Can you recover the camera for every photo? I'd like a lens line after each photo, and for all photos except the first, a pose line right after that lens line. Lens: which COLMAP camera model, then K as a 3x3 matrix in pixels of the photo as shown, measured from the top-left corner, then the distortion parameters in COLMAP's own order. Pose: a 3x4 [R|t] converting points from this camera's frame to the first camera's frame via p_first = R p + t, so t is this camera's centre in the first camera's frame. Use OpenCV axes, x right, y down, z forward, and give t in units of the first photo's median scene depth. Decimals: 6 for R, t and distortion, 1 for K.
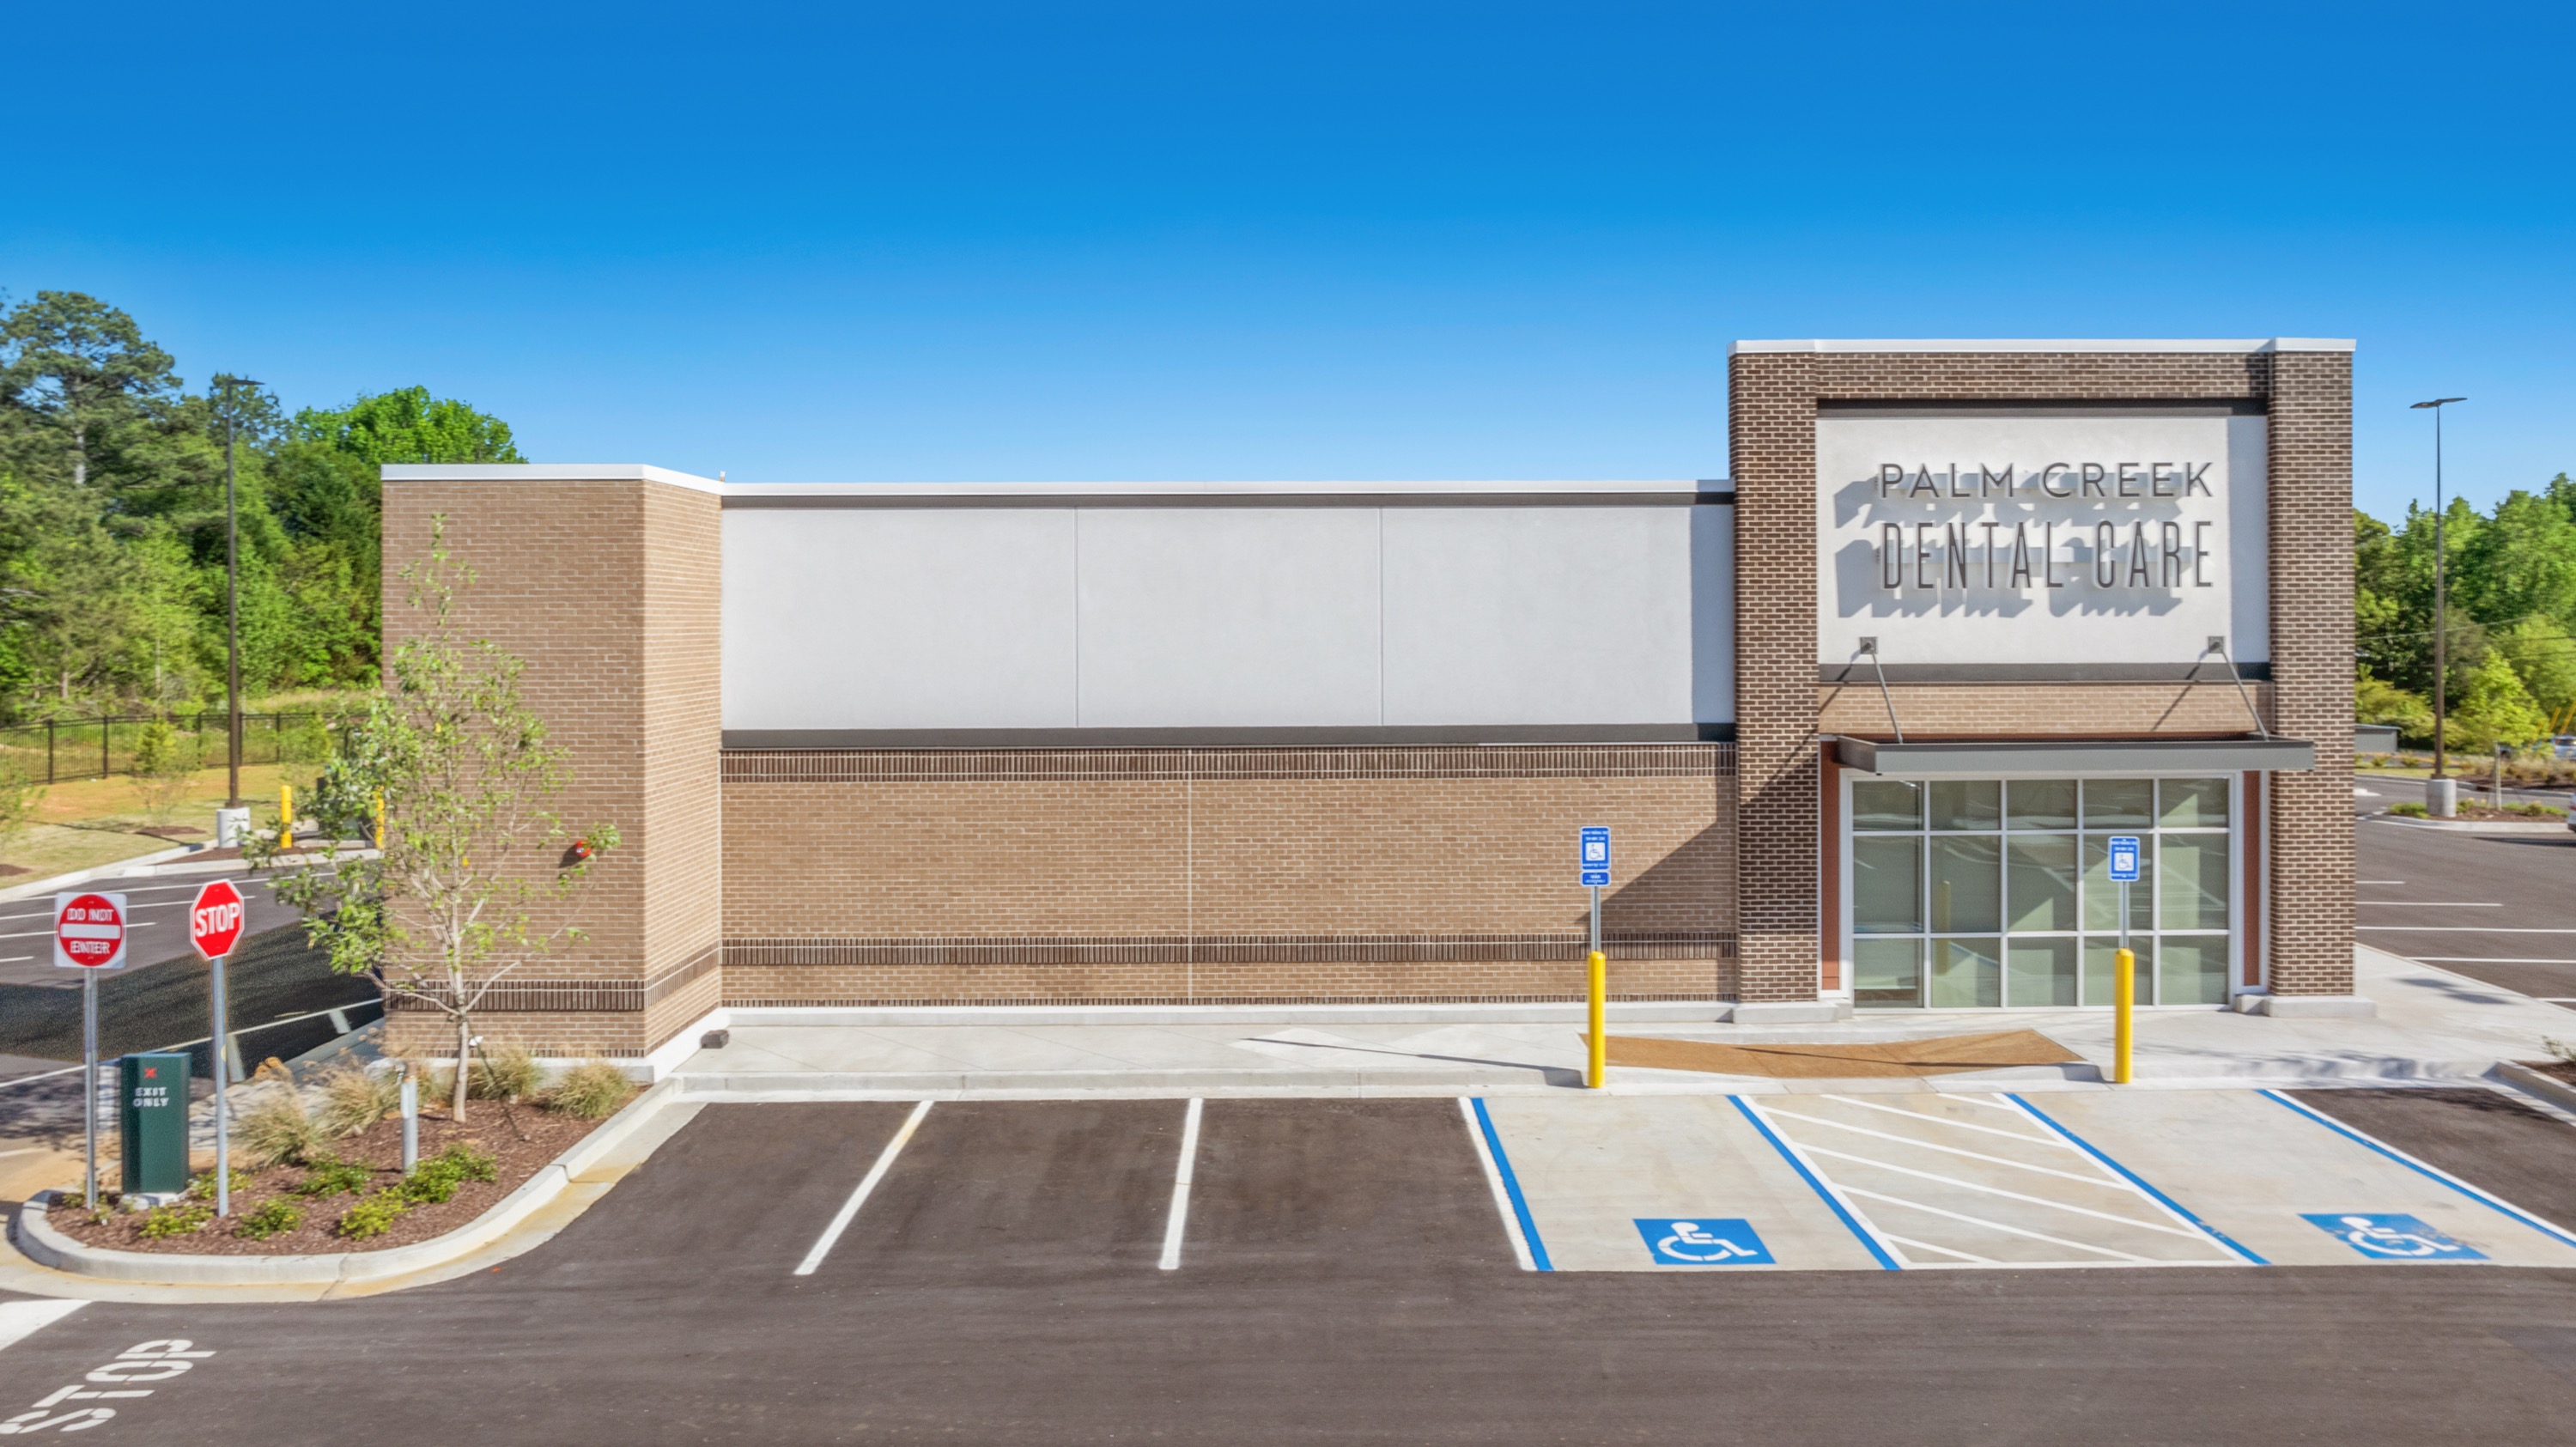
lens RADIAL K [[1816.5, 0, 1297.6], [0, 1816.5, 755.4], [0, 0, 1]] dist [-0.014684, -0.003121]
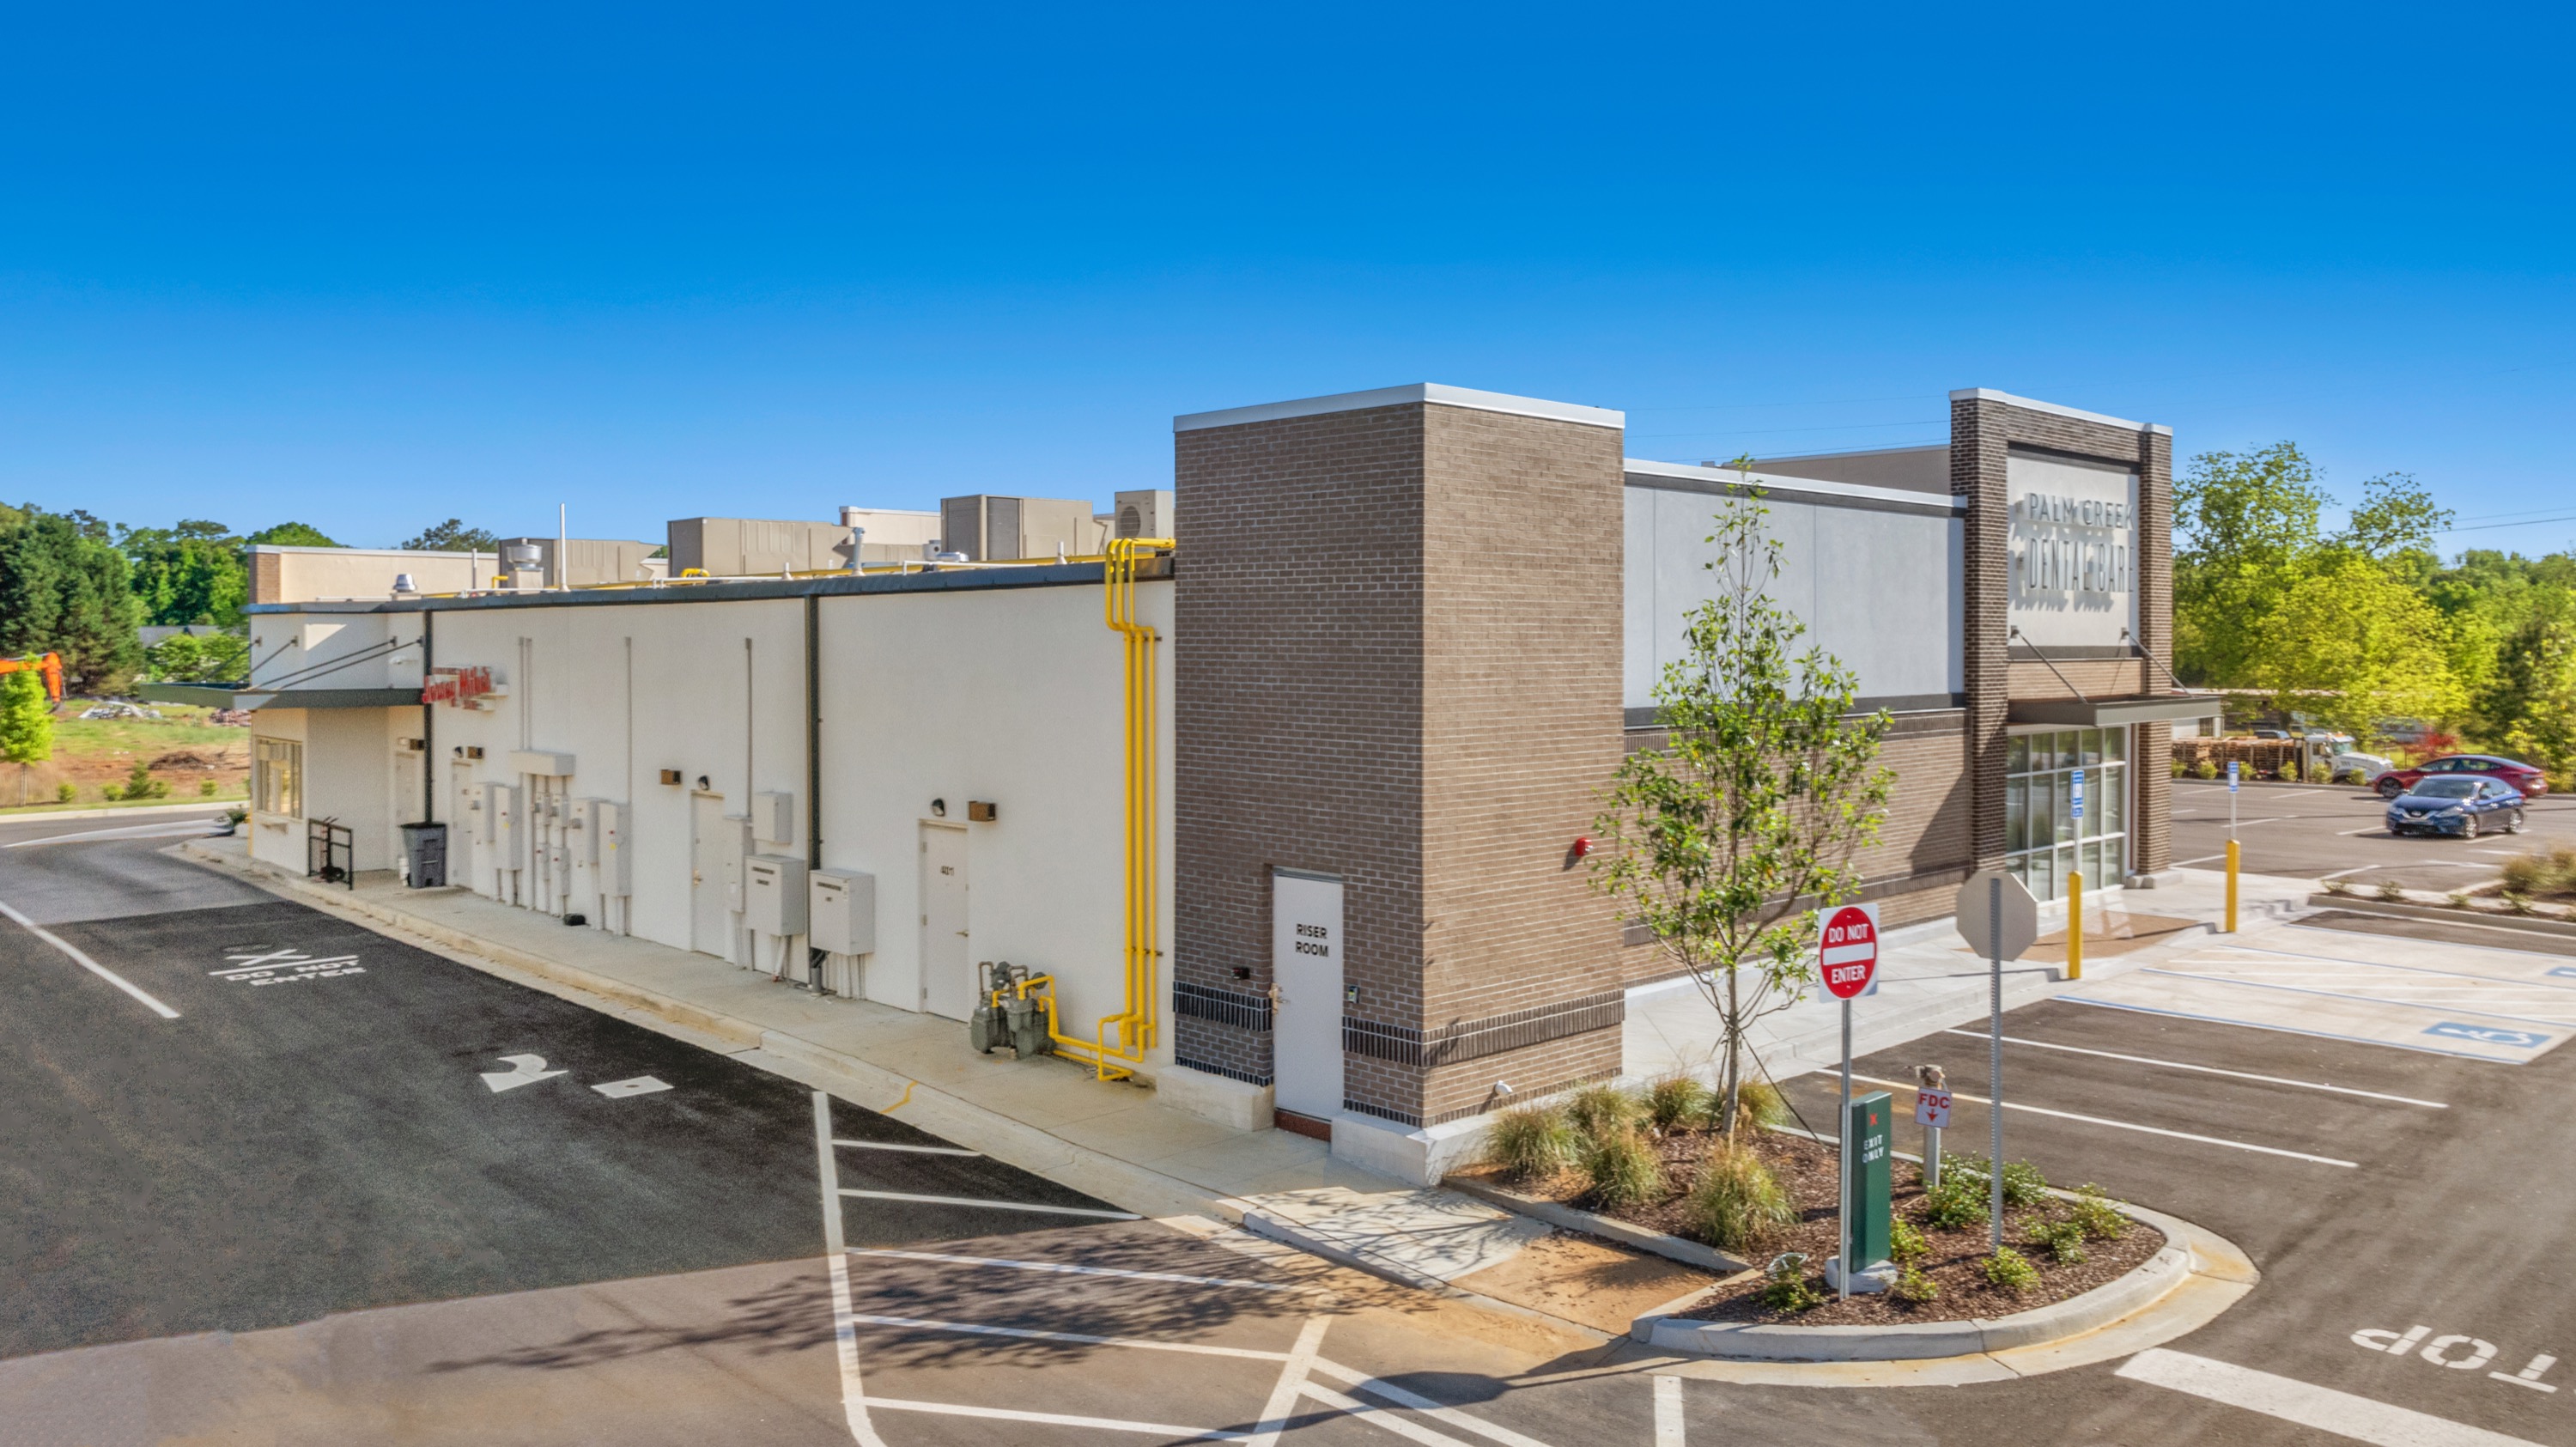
lens RADIAL K [[1850.2, 0, 1286.3], [0, 1850.2, 693.1], [0, 0, 1]] dist [-0.015519, -0.001024]
pose [[0.729588, -0.014206, 0.683739, -0.992136], [0.039087, 0.999016, -0.020951, -0.008711], [-0.682769, 0.042011, 0.729426, 0.390129]]
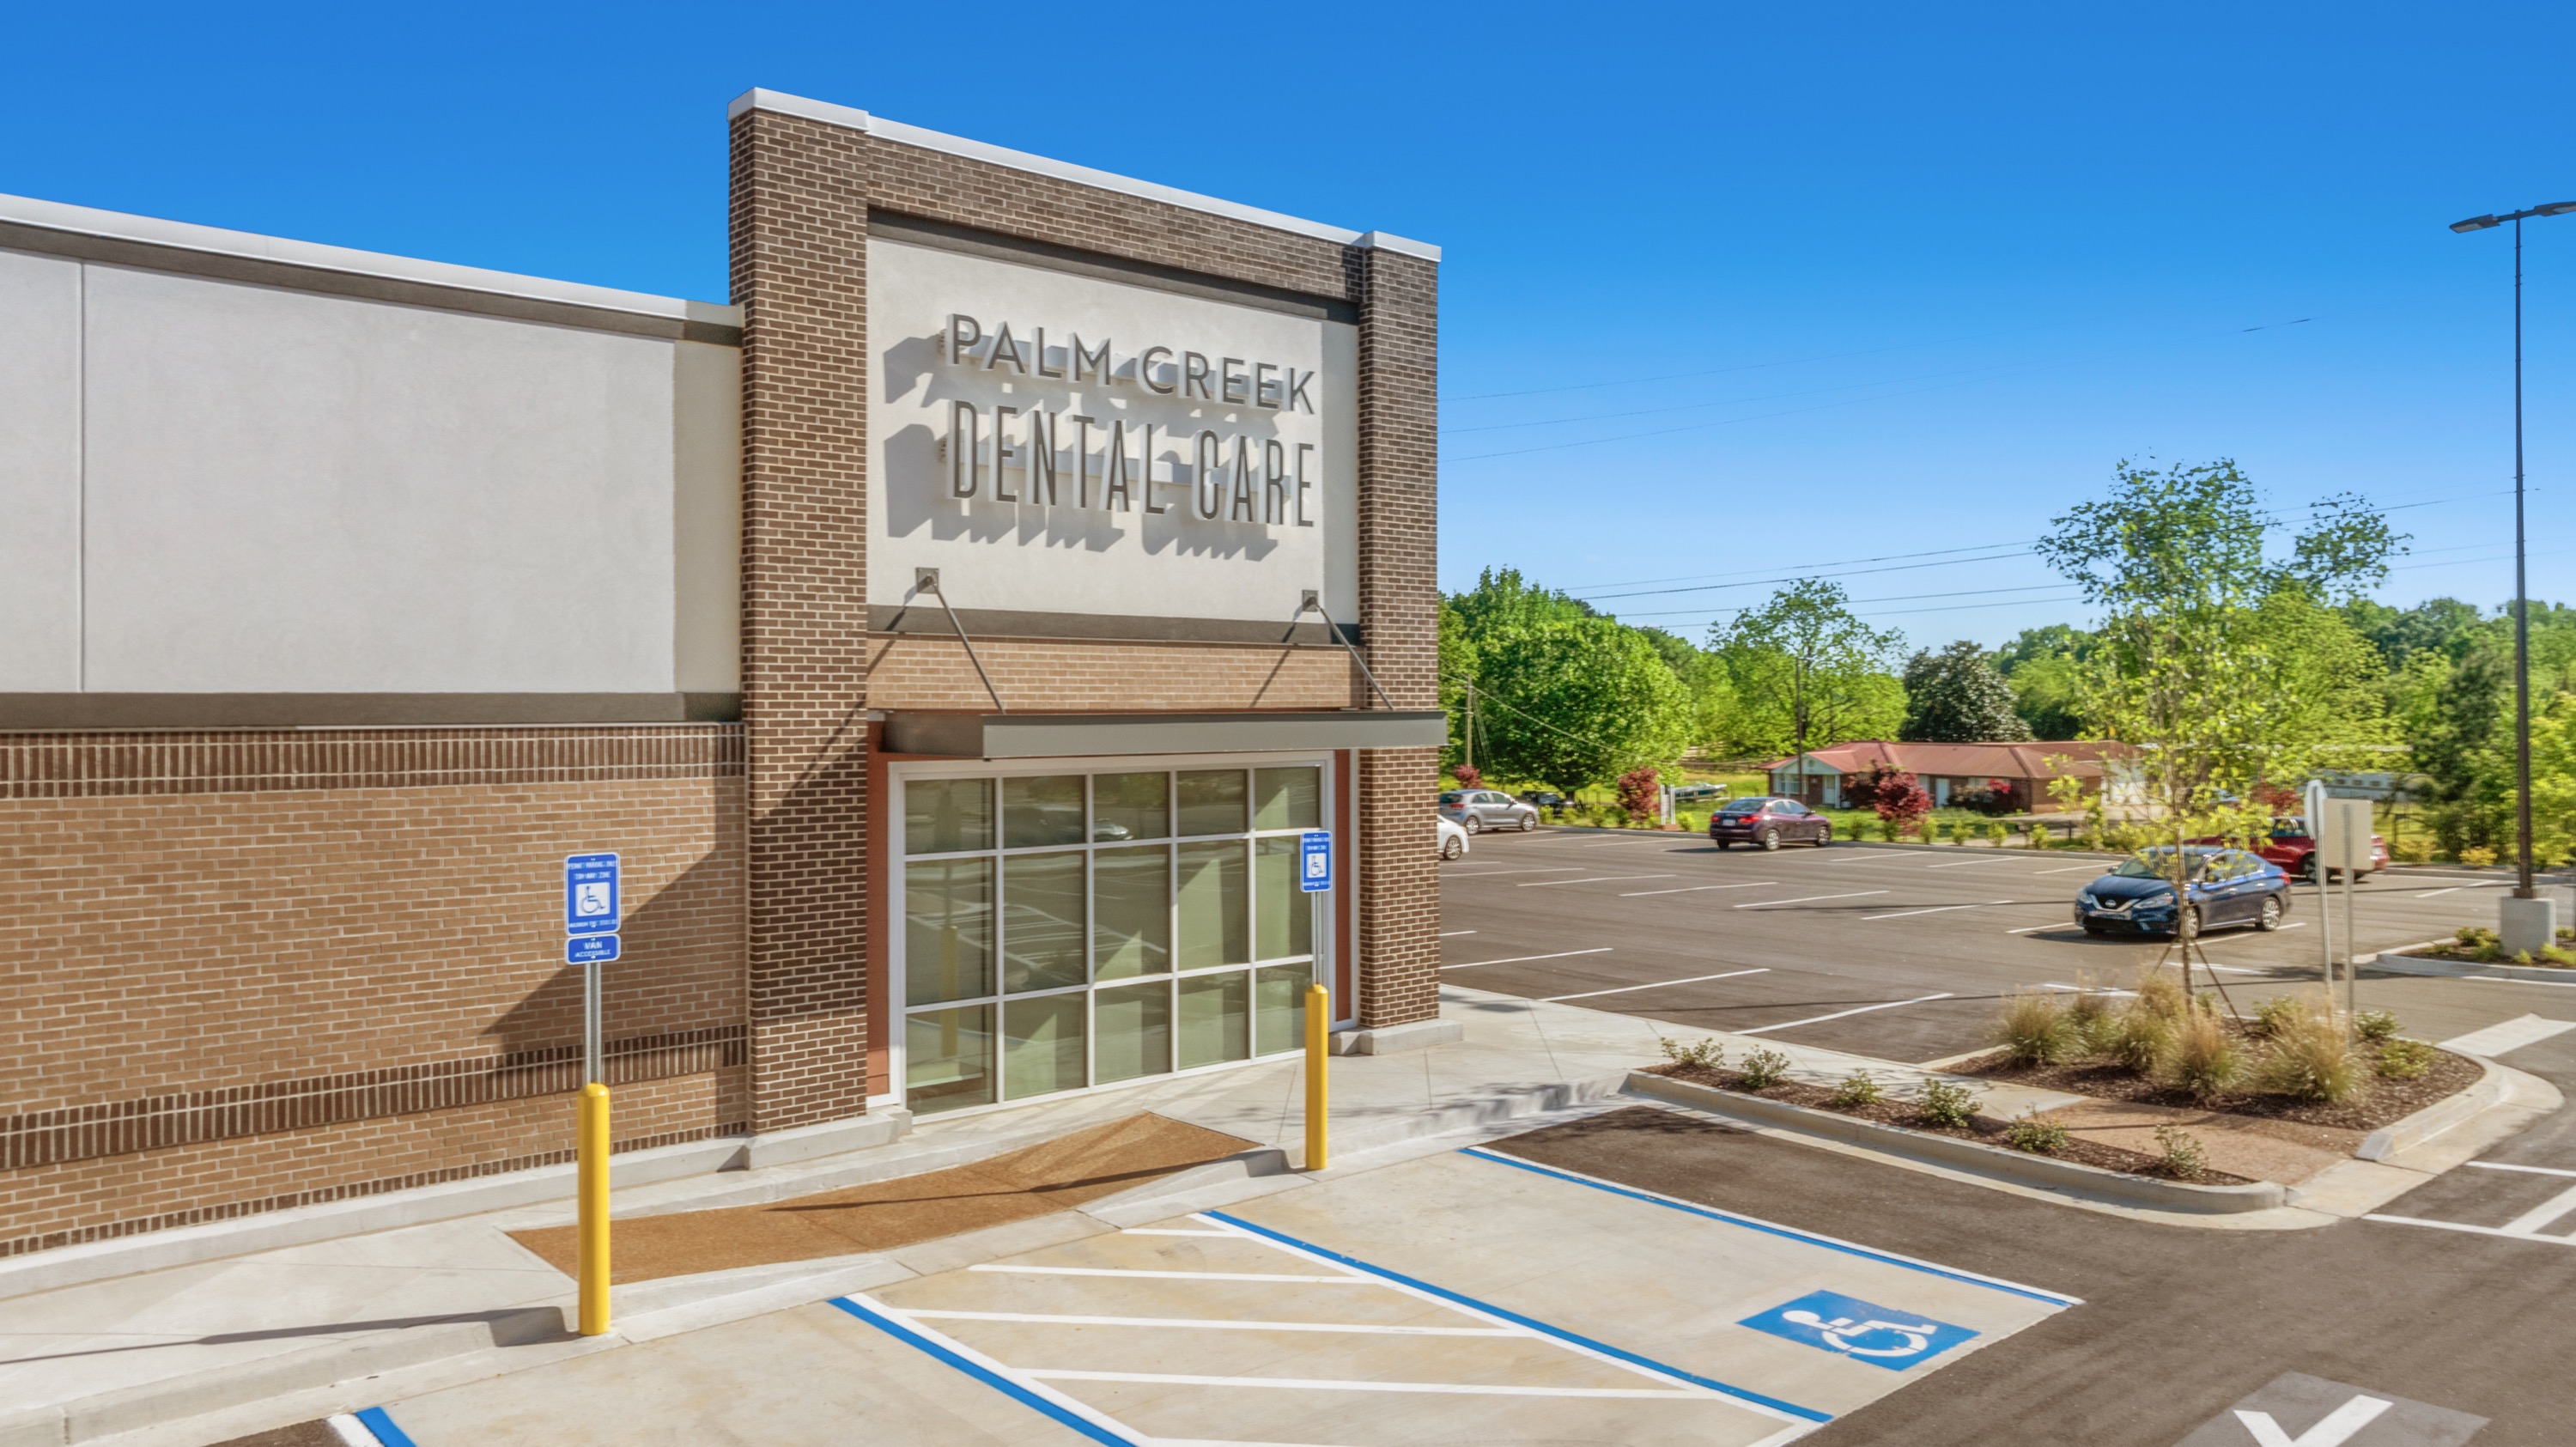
lens RADIAL K [[1839.3, 0, 1345.6], [0, 1839.3, 705.5], [0, 0, 1]] dist [-0.024957, 0.000837]
pose [[0.740042, 0.002817, 0.672554, -0.035143], [0.042608, 0.997786, -0.051063, 0.028813], [-0.671209, 0.066444, 0.738284, 0.388306]]
